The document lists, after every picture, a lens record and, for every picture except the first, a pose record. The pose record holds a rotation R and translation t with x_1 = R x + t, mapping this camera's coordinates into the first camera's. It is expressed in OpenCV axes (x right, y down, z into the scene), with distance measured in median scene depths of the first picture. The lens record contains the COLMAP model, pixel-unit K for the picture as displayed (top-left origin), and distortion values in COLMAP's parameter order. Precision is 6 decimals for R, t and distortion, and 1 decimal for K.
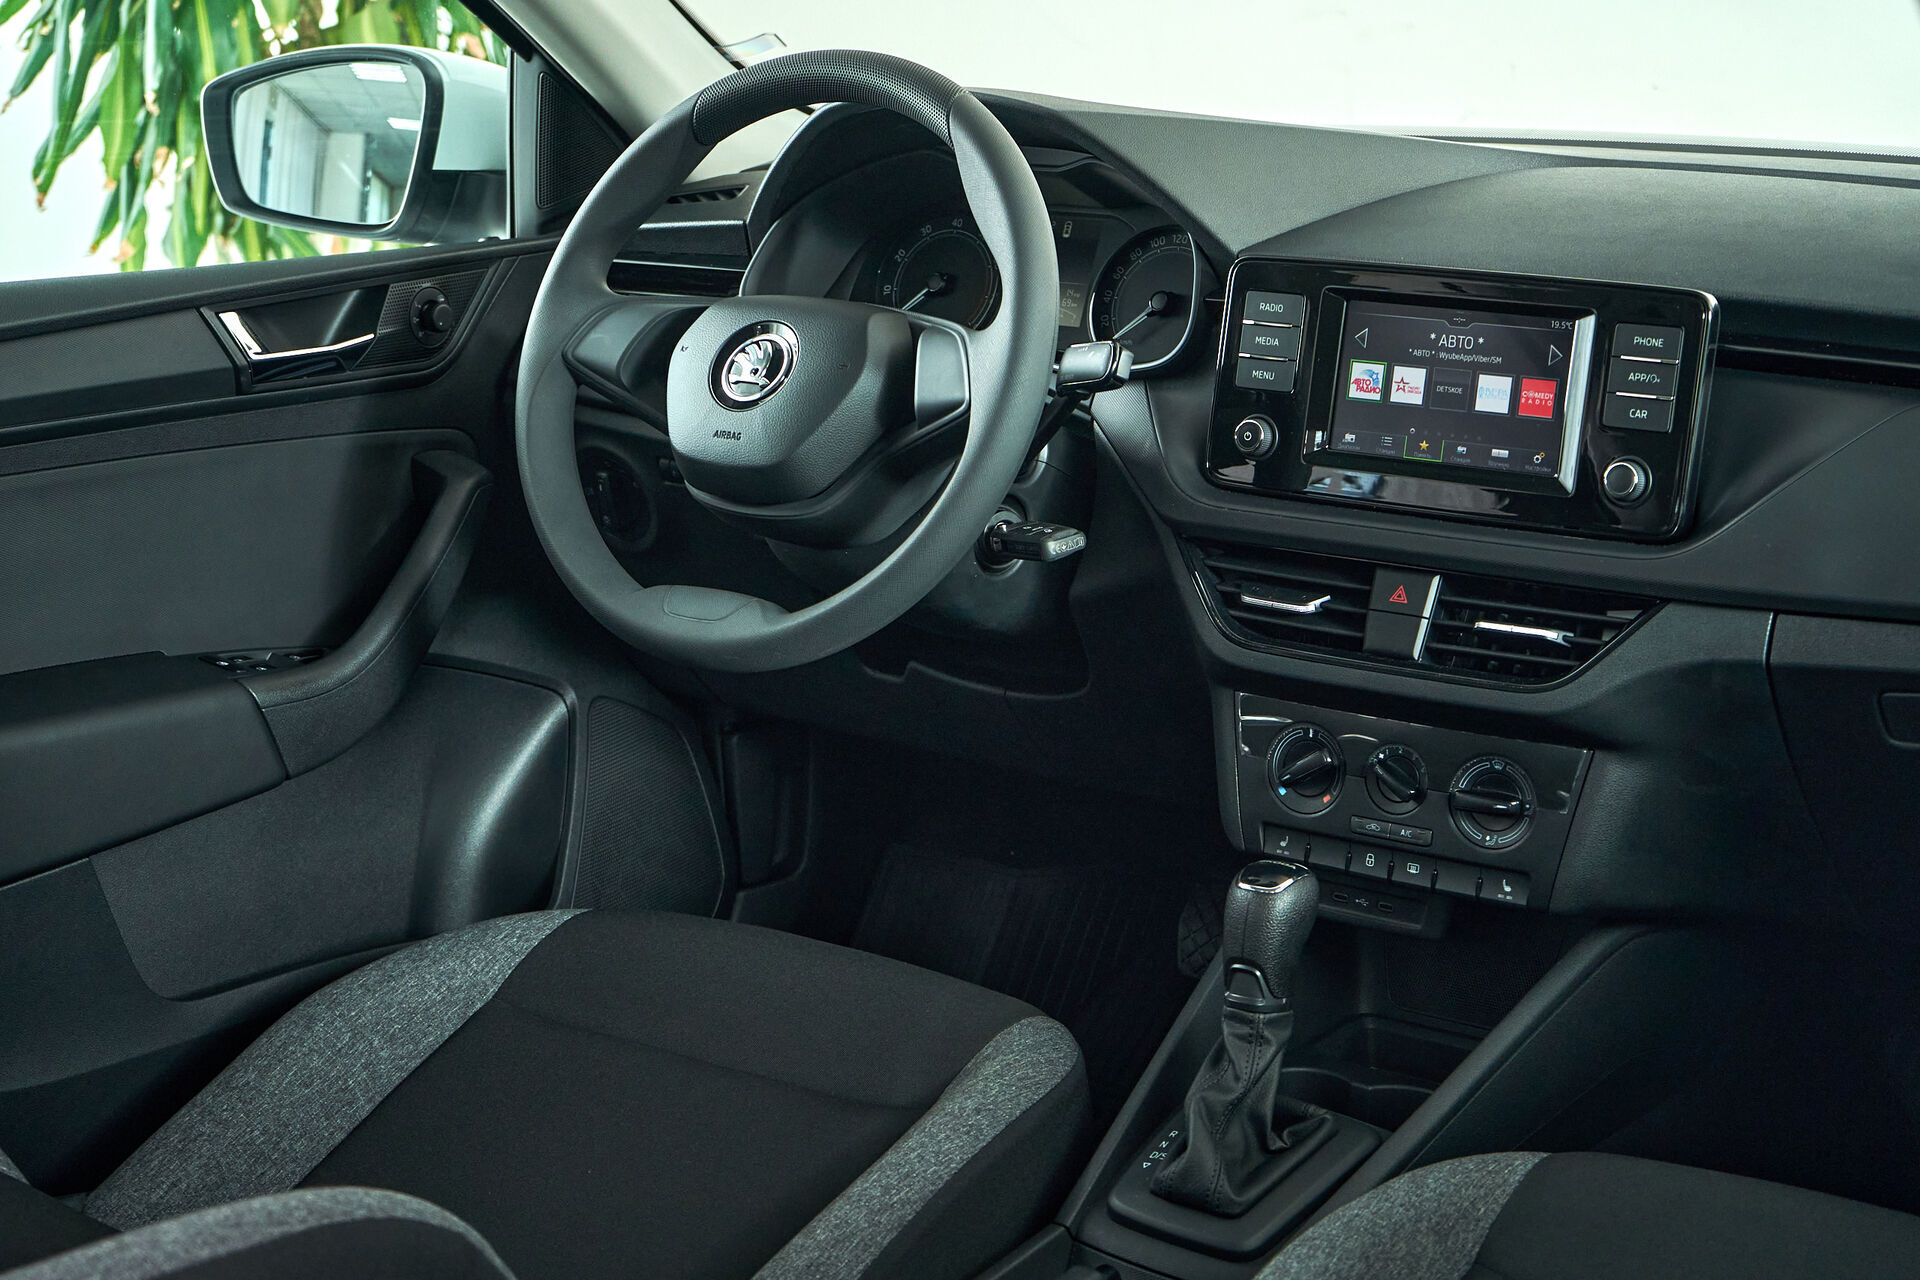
lens RADIAL K [[3229.3, 0, 956.6], [0, 3229.3, 634.4], [0, 0, 1]] dist [0.013449, 0.000000]
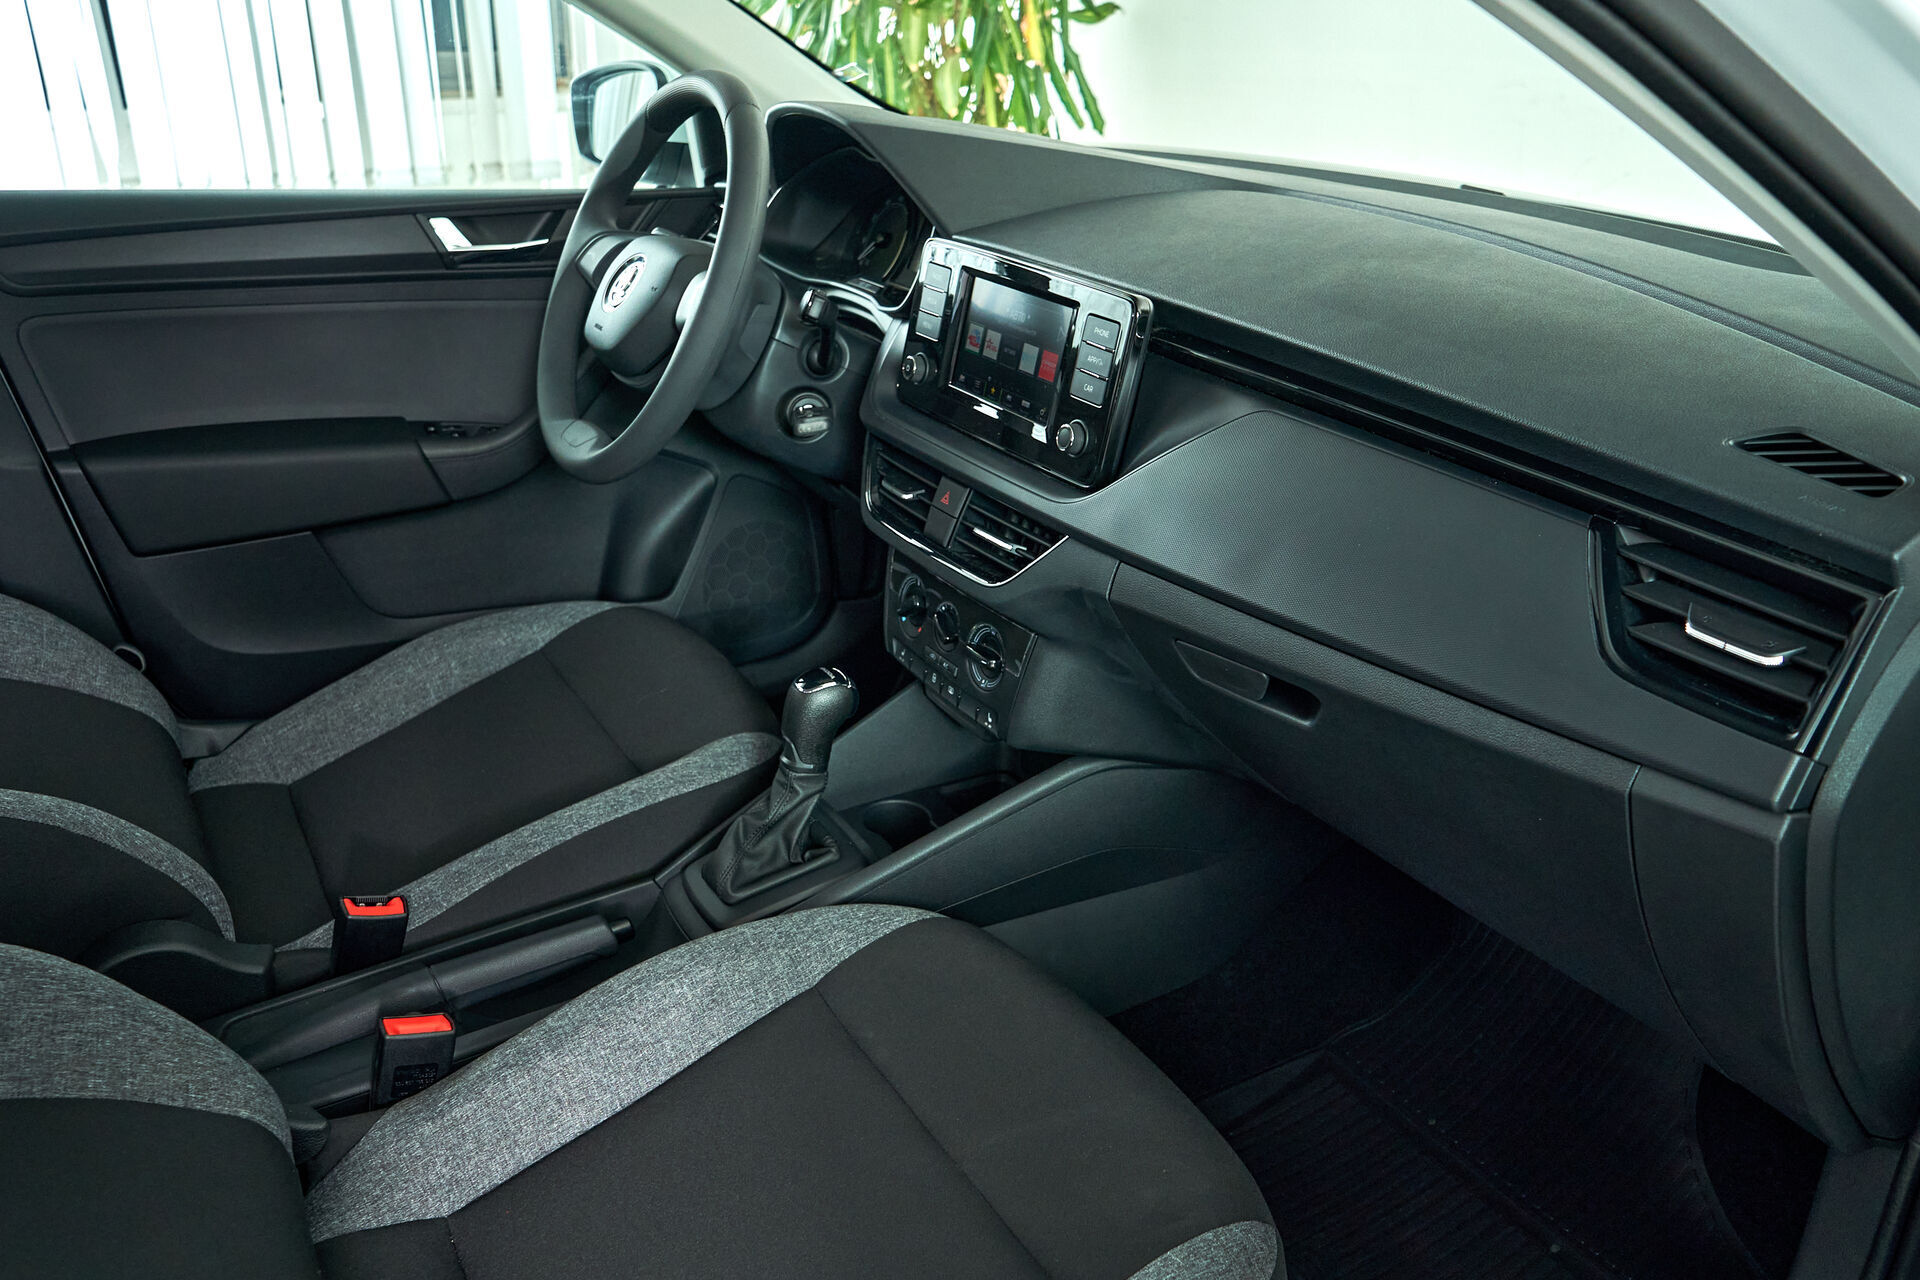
lens RADIAL K [[1570.4, 0, 957.6], [0, 1570.4, 633.0], [0, 0, 1]] dist [0.013804, -0.015393]
pose [[0.908849, 0.181249, -0.375689, 0.399240], [-0.121997, 0.976781, 0.176112, -0.073760], [0.398886, -0.114227, 0.909858, 0.380926]]
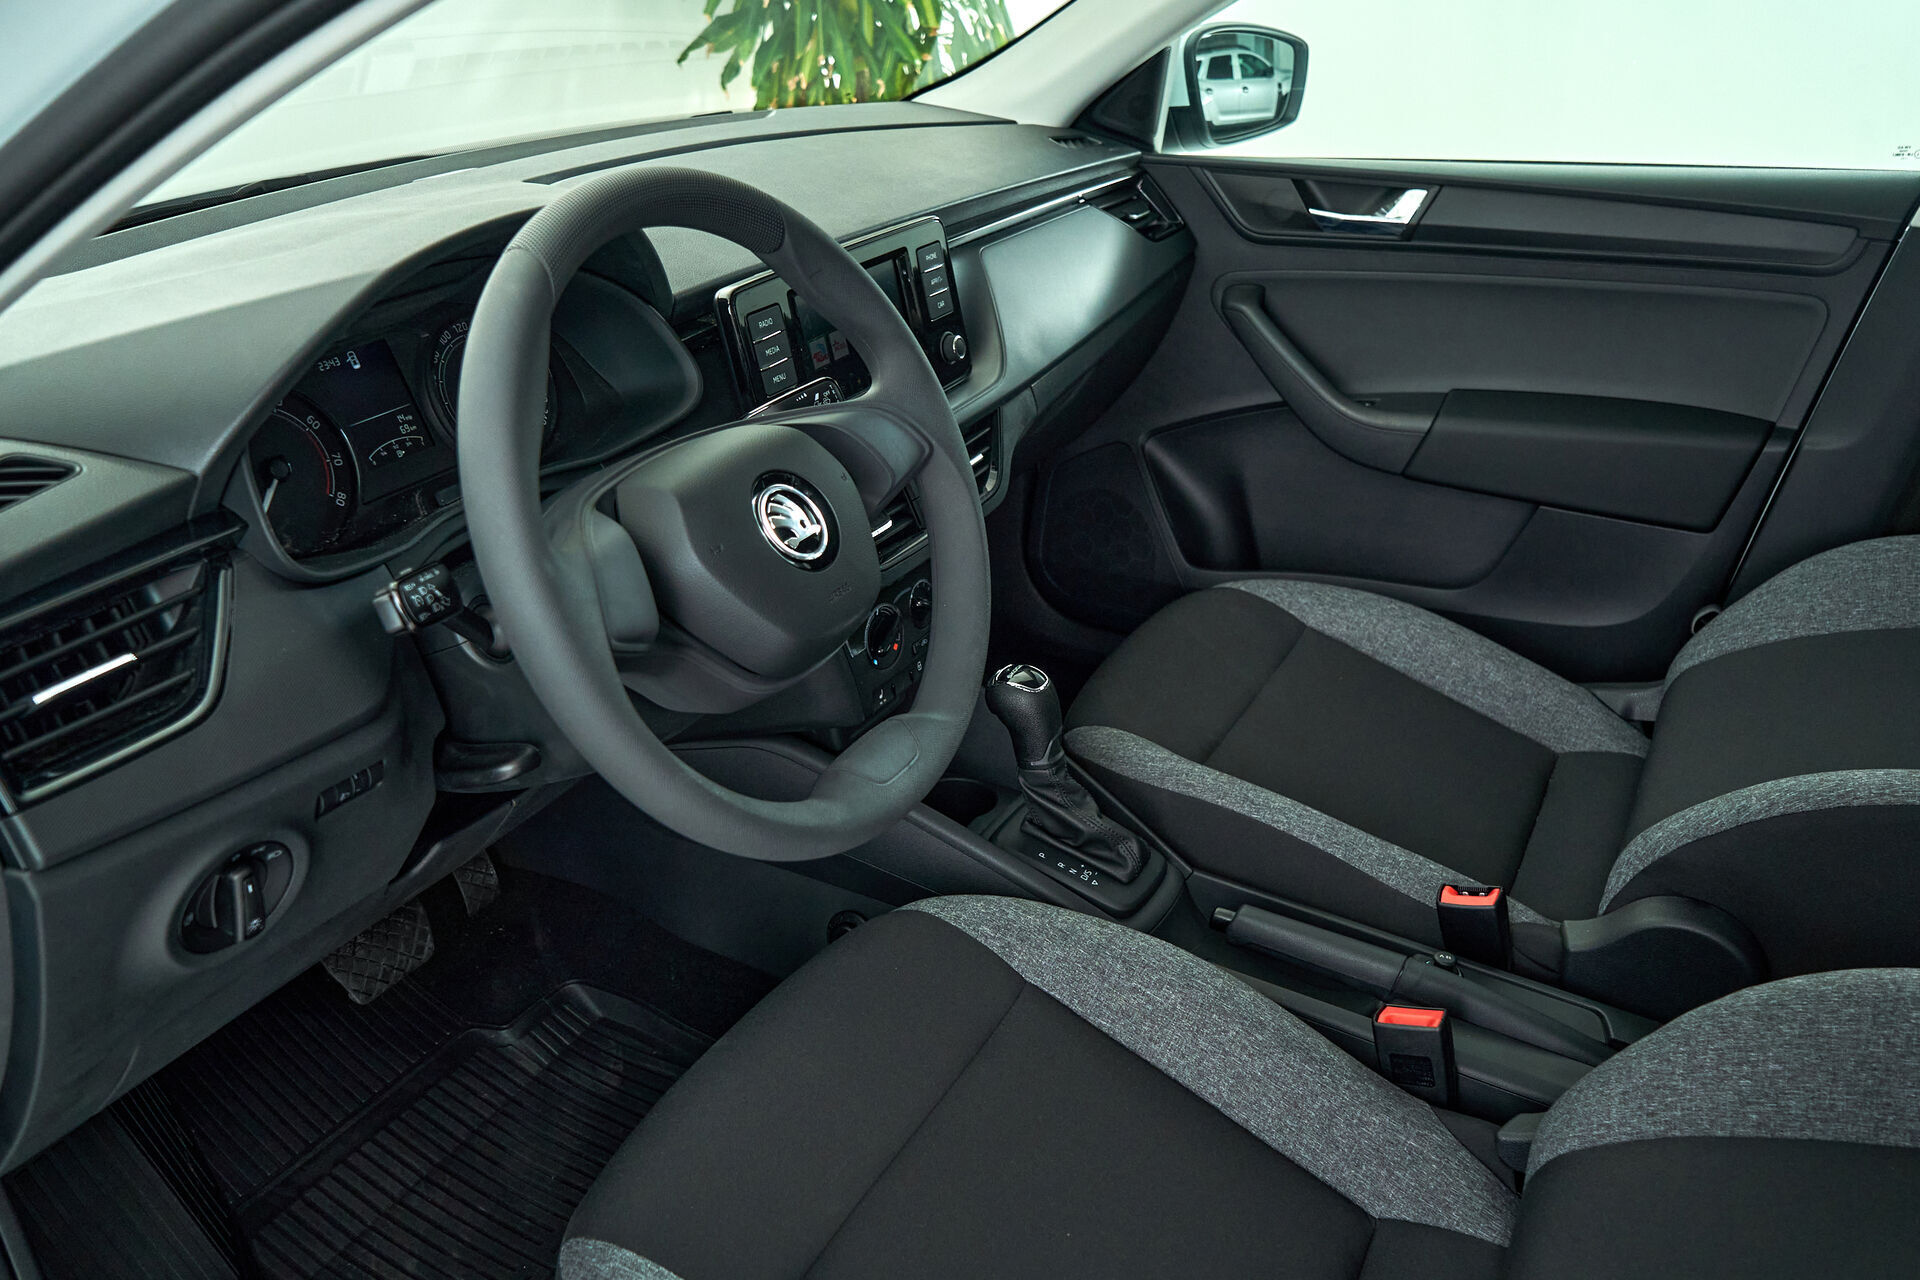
lens RADIAL K [[1570.4, 0, 973.8], [0, 1570.4, 637.2], [0, 0, 1]] dist [0.013804, -0.015393]
pose [[-0.127721, -0.427914, 0.894749, -0.499241], [0.249160, 0.859364, 0.446557, -0.249409], [-0.960004, 0.279970, -0.003140, 0.988466]]
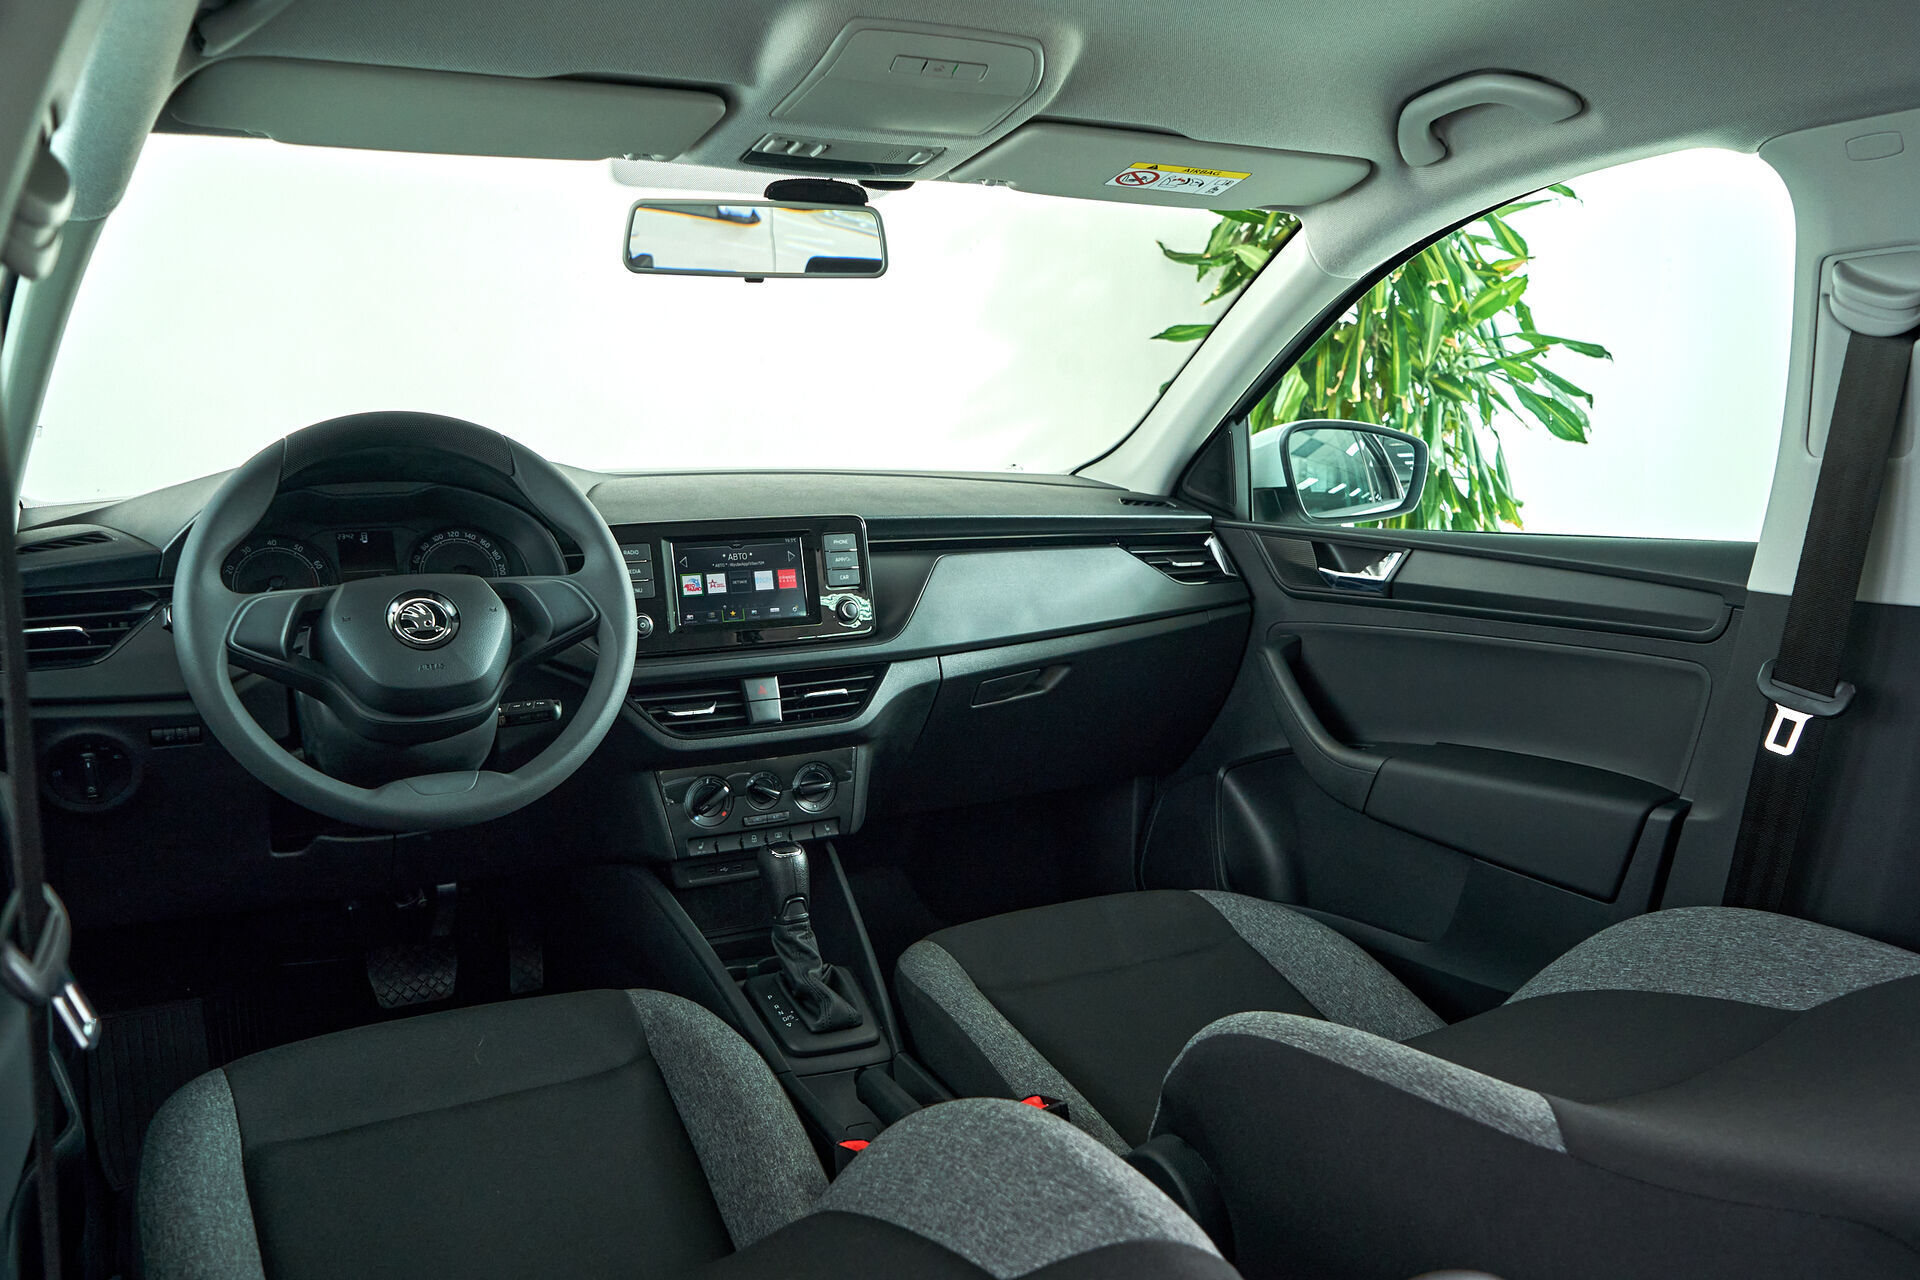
lens RADIAL K [[1570.4, 0, 959.6], [0, 1570.4, 640.3], [0, 0, 1]] dist [0.013804, -0.015393]
pose [[0.433547, -0.131351, 0.891506, -0.611083], [0.220875, 0.974631, 0.036184, -0.047451], [-0.873642, 0.181224, 0.451560, 0.480033]]
